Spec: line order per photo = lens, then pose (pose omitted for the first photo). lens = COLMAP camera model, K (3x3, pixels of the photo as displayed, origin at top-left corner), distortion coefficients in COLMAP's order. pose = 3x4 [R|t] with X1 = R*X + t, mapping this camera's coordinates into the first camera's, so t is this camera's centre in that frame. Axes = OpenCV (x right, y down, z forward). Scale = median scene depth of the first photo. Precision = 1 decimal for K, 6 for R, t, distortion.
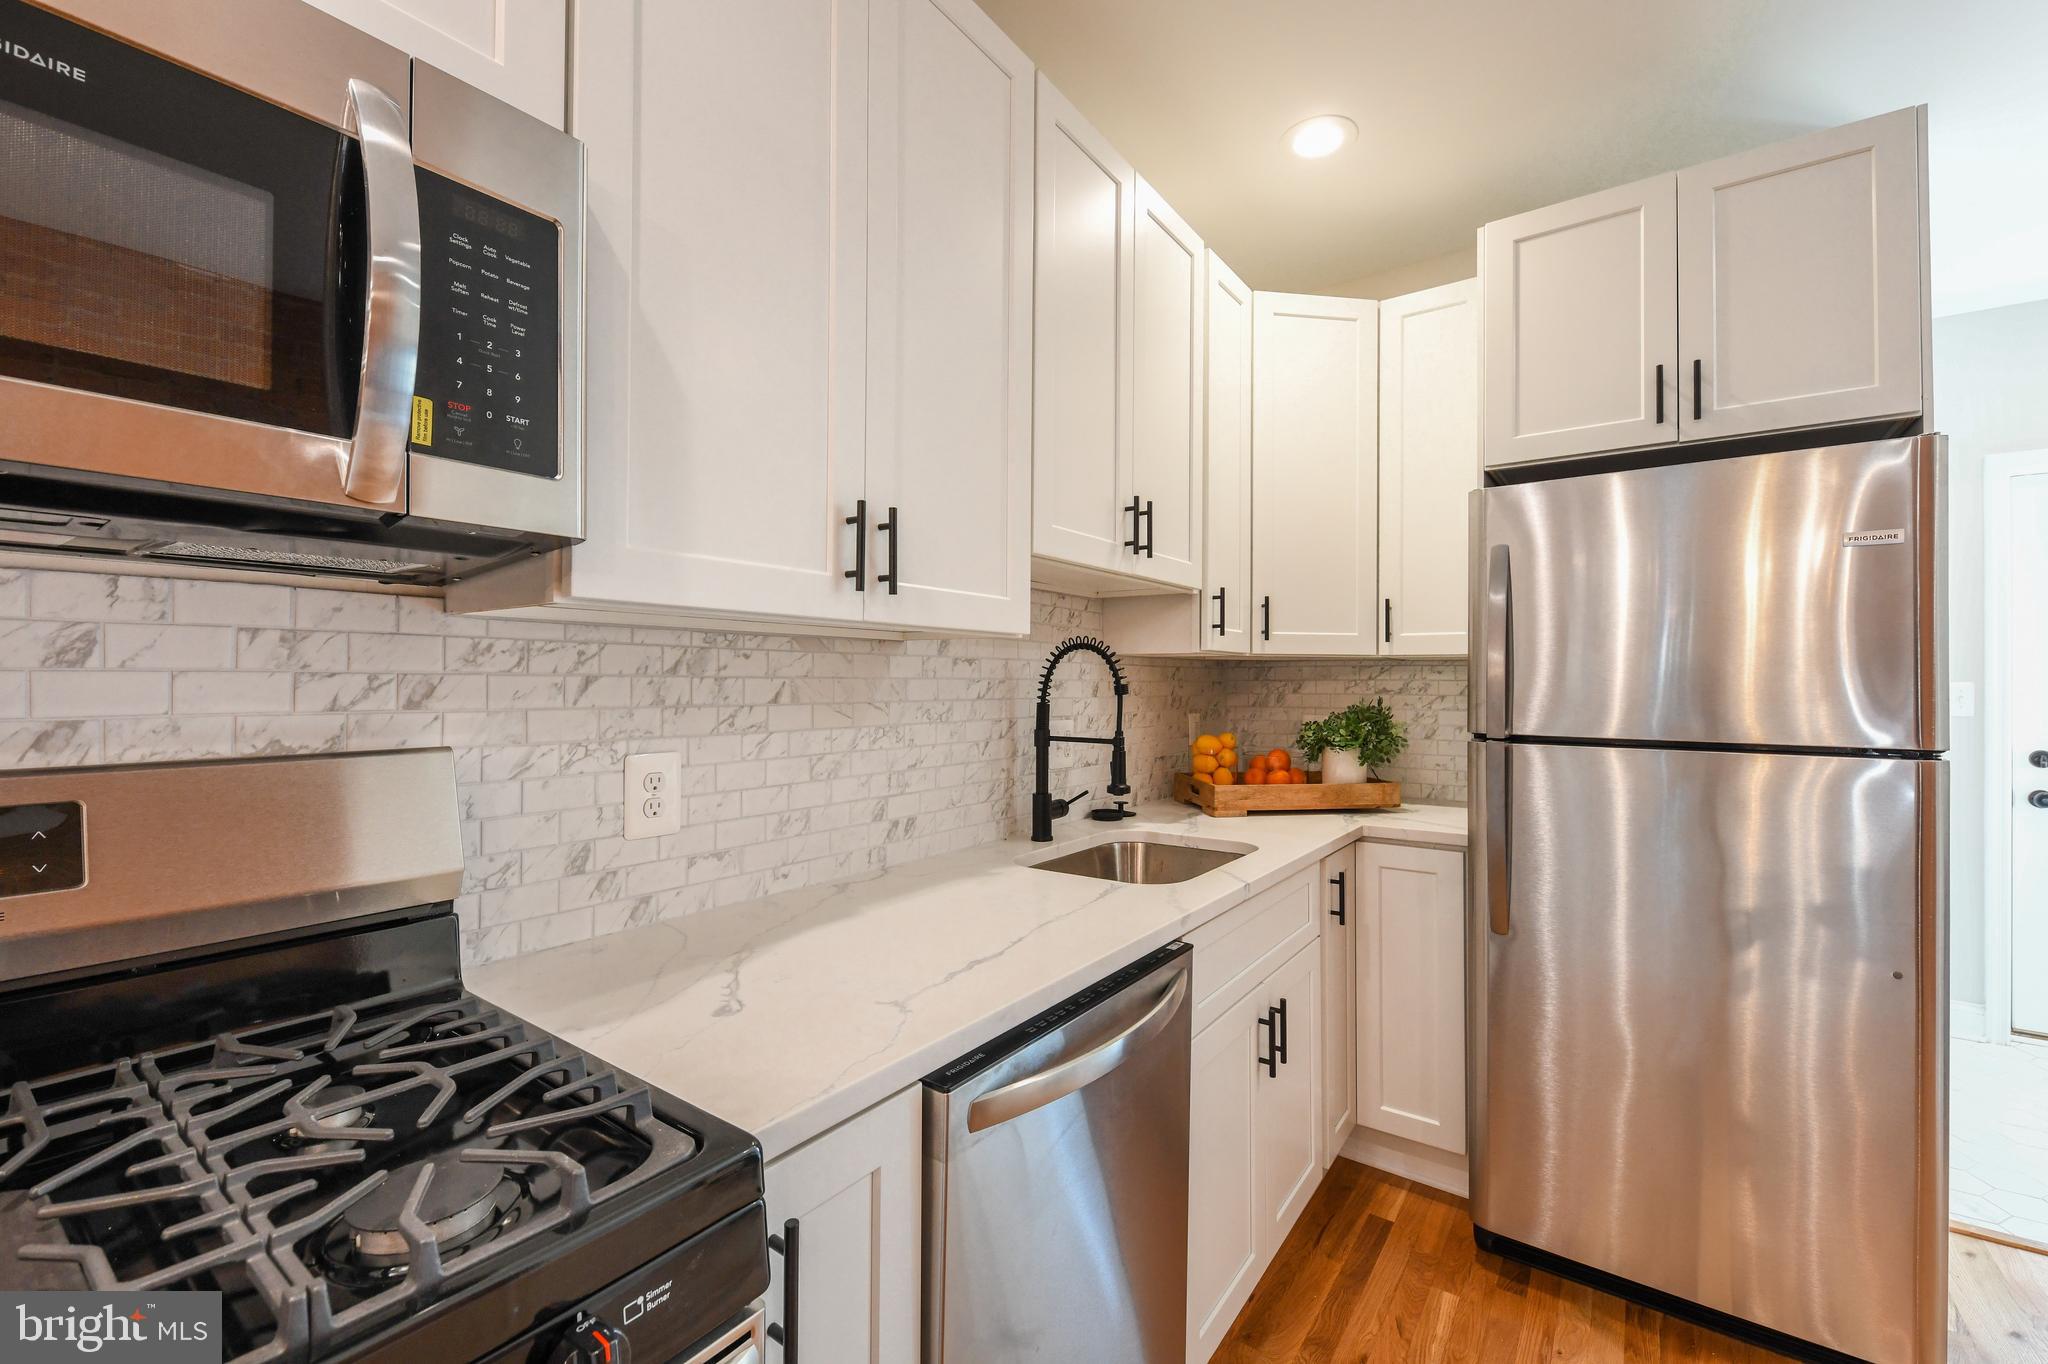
lens RADIAL K [[852.0, 0, 1034.6], [0, 852.0, 671.9], [0, 0, 1]] dist [-0.000442, -0.000529]
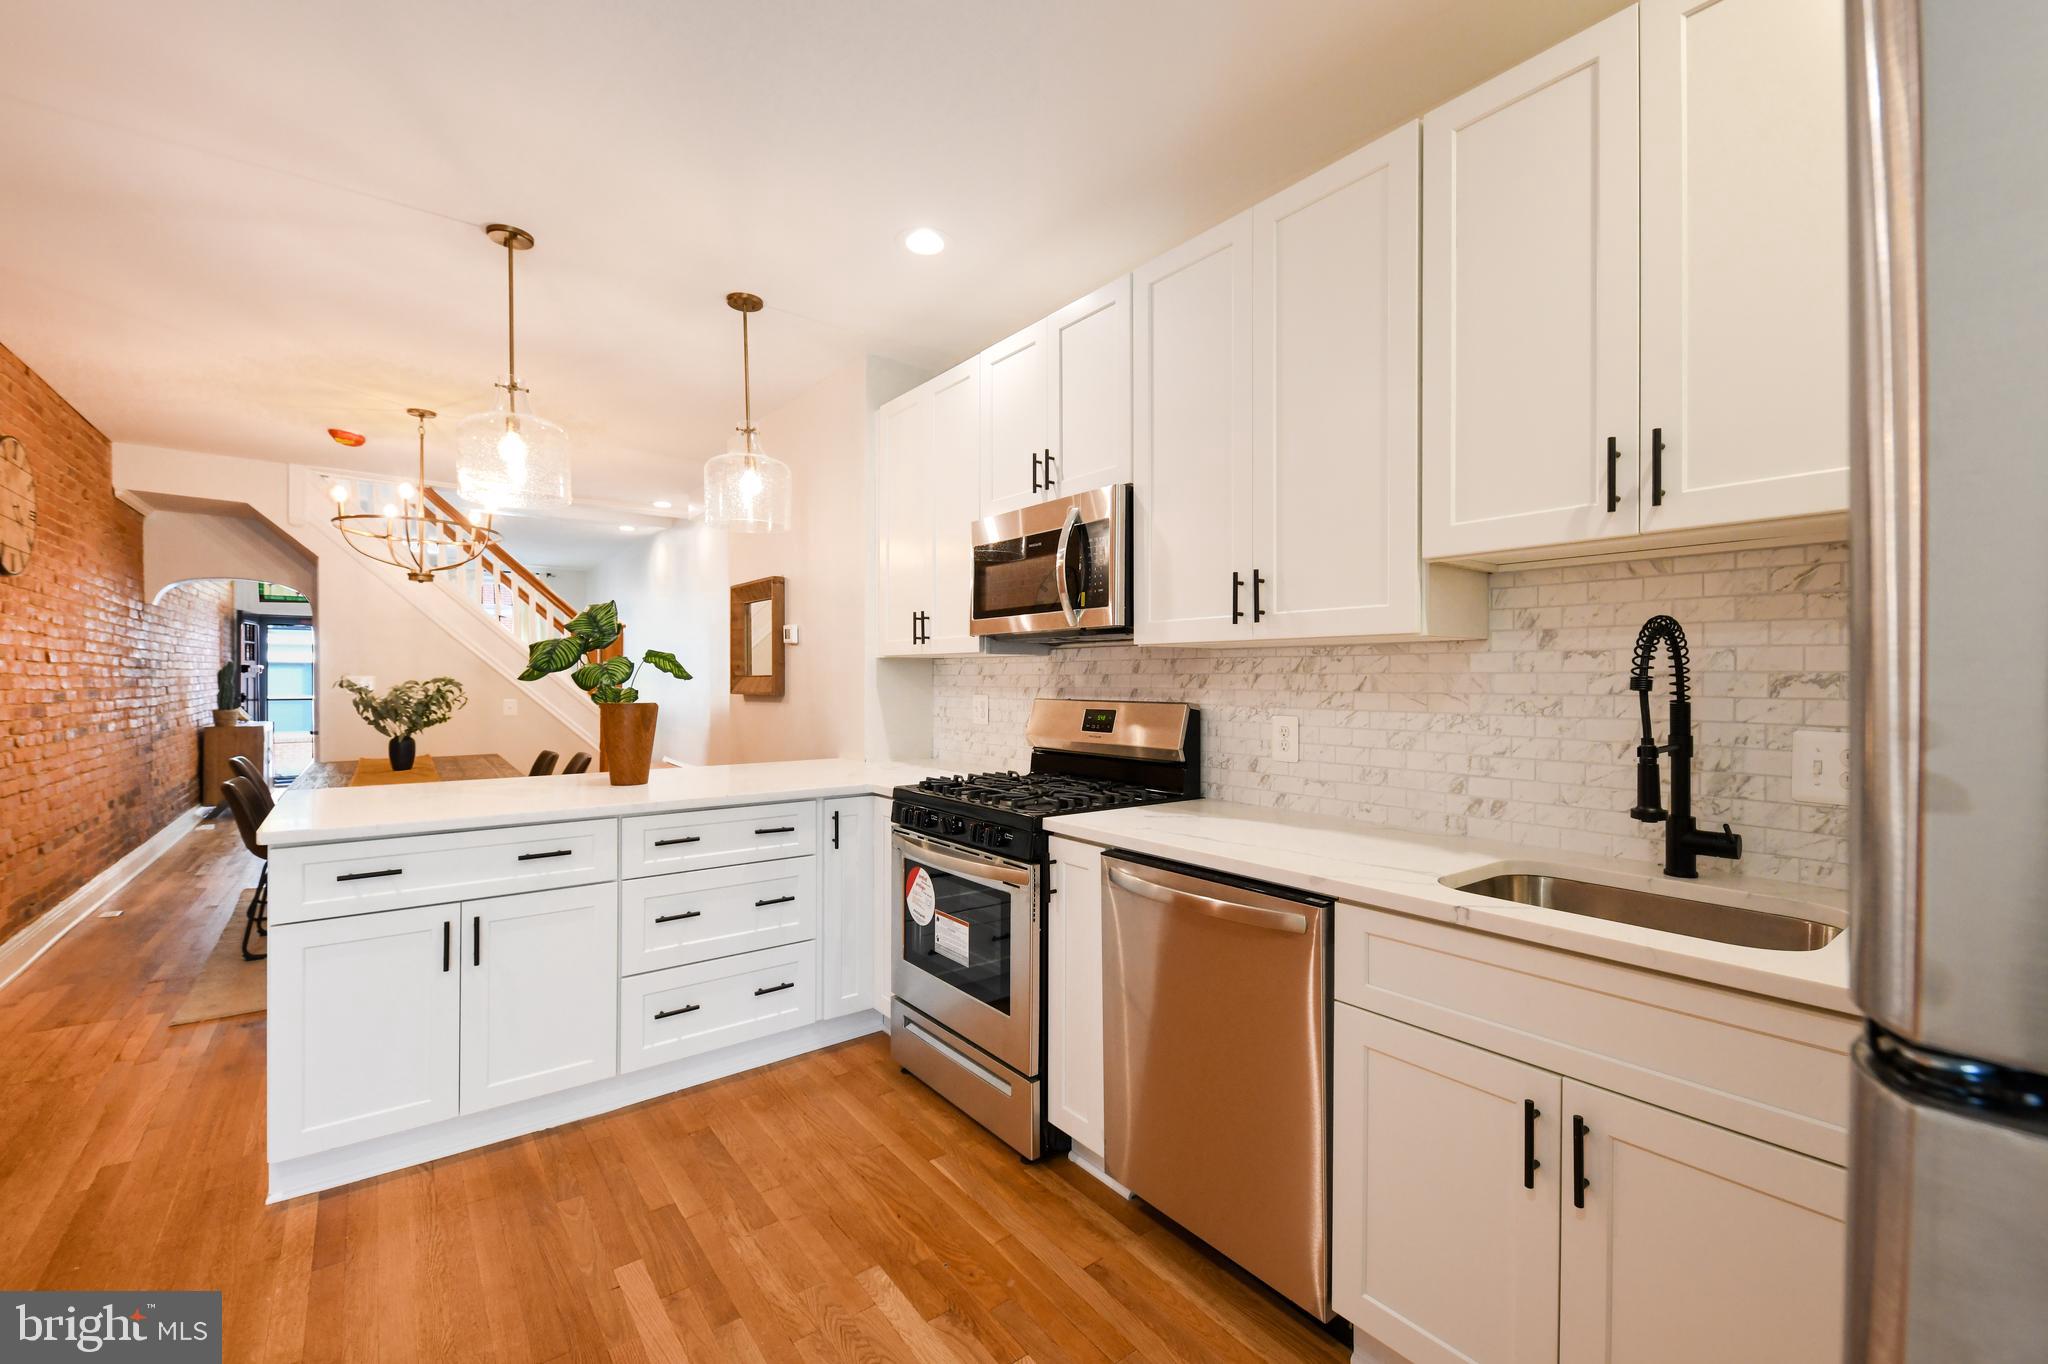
lens RADIAL K [[852.0, 0, 1034.6], [0, 852.0, 671.9], [0, 0, 1]] dist [-0.000442, -0.000529]
pose [[-0.291868, -0.011159, -0.956394, 1.018041], [0.009035, 0.999855, -0.014423, 0.015853], [0.956416, -0.012850, -0.291725, 0.714009]]
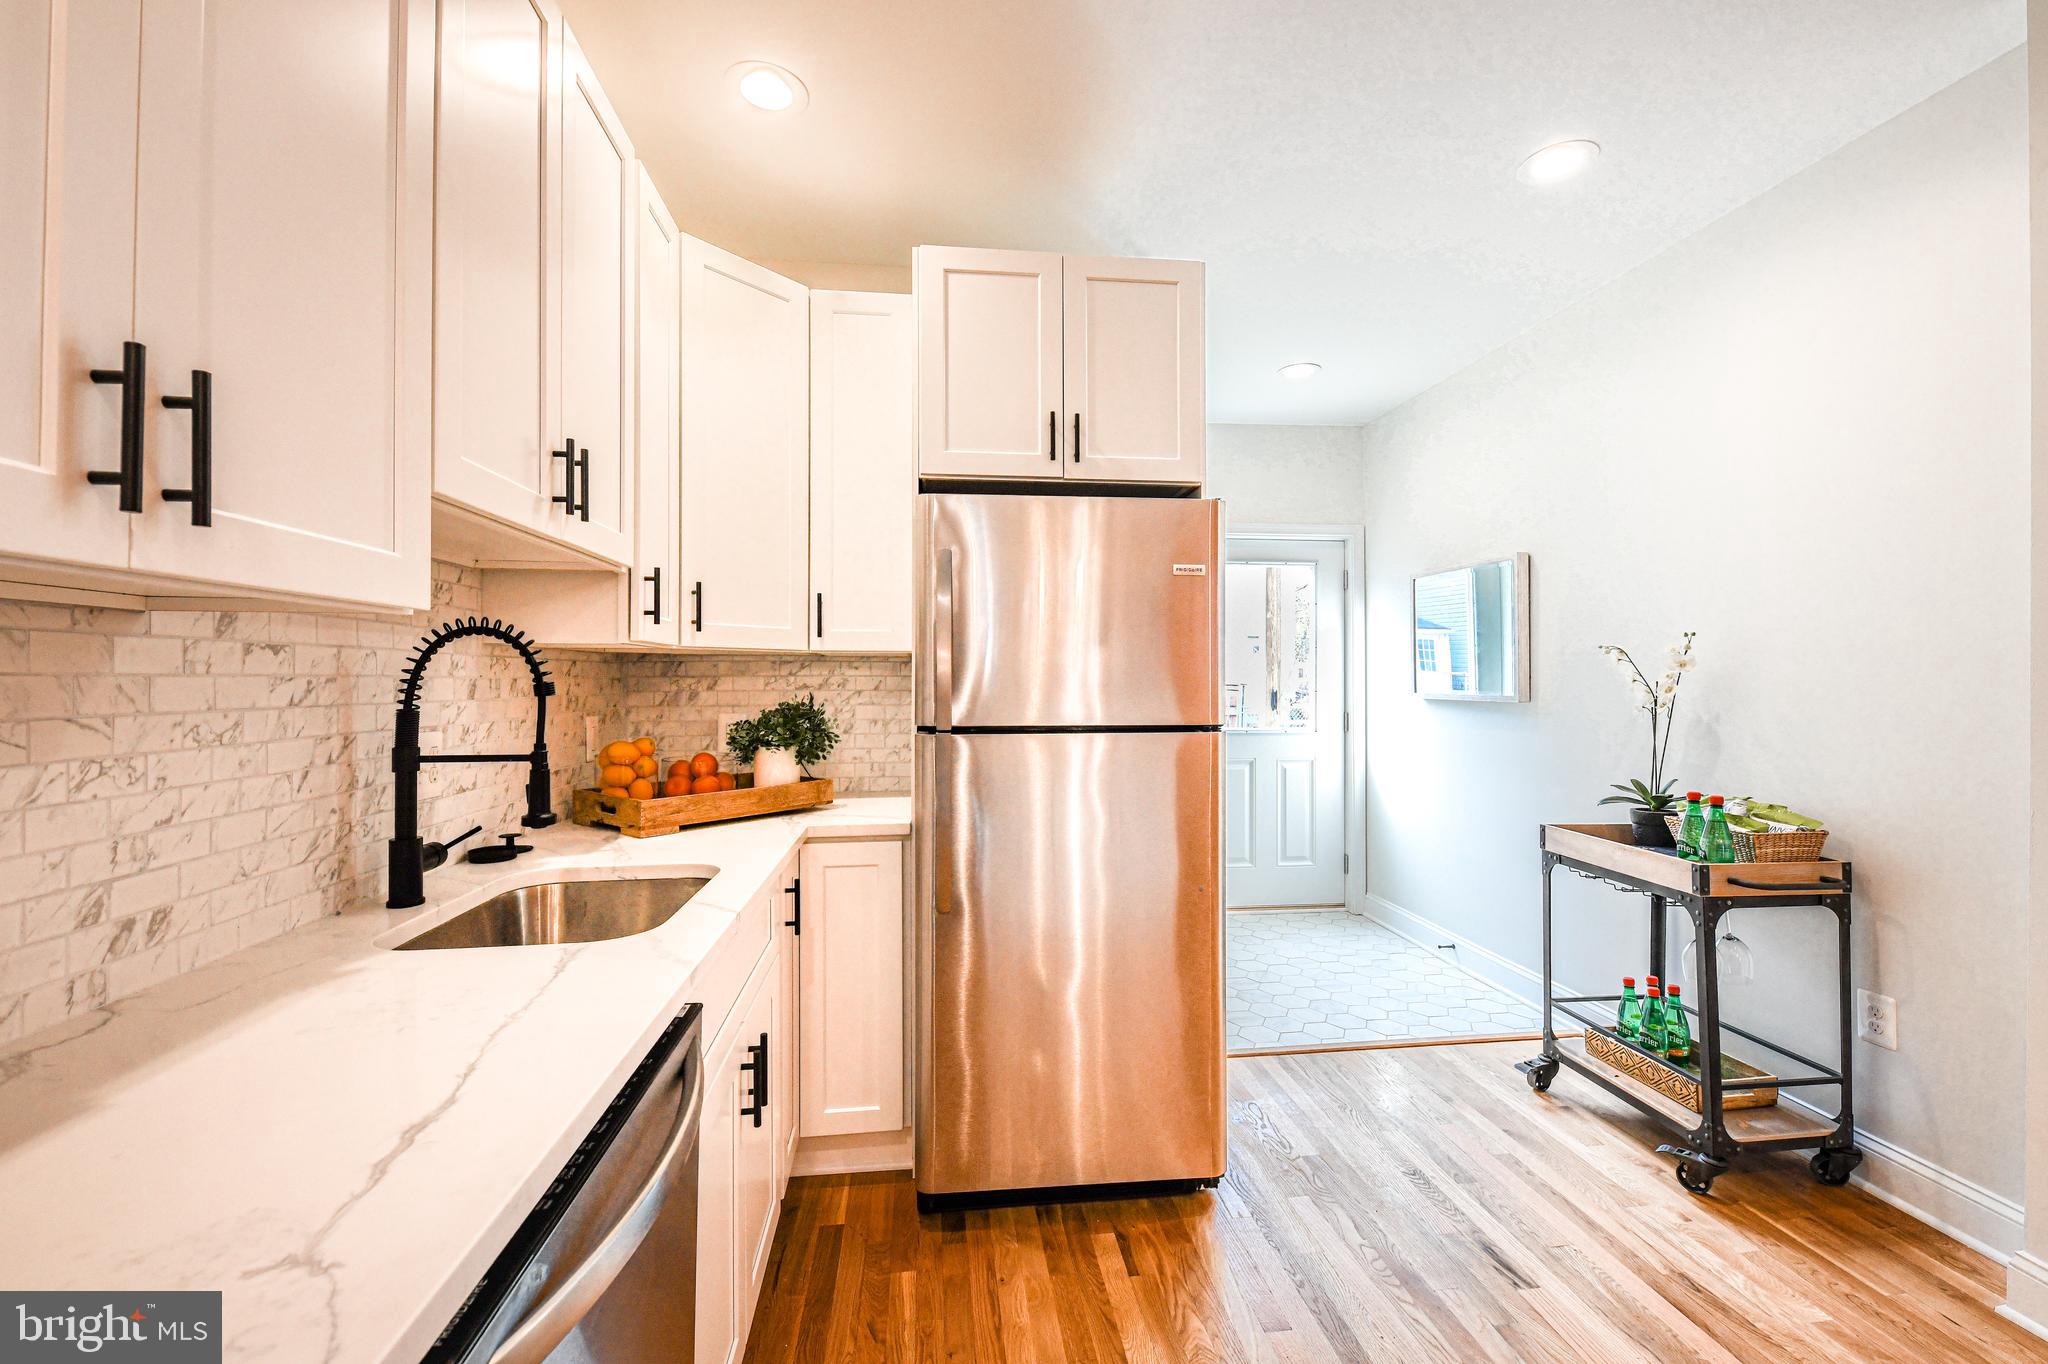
lens RADIAL K [[852.0, 0, 1034.6], [0, 852.0, 671.9], [0, 0, 1]] dist [-0.000442, -0.000529]
pose [[0.731274, 0.000179, 0.682084, -0.098759], [-0.003326, 0.999989, 0.003302, 0.001195], [-0.682076, -0.004683, 0.731267, 0.141633]]
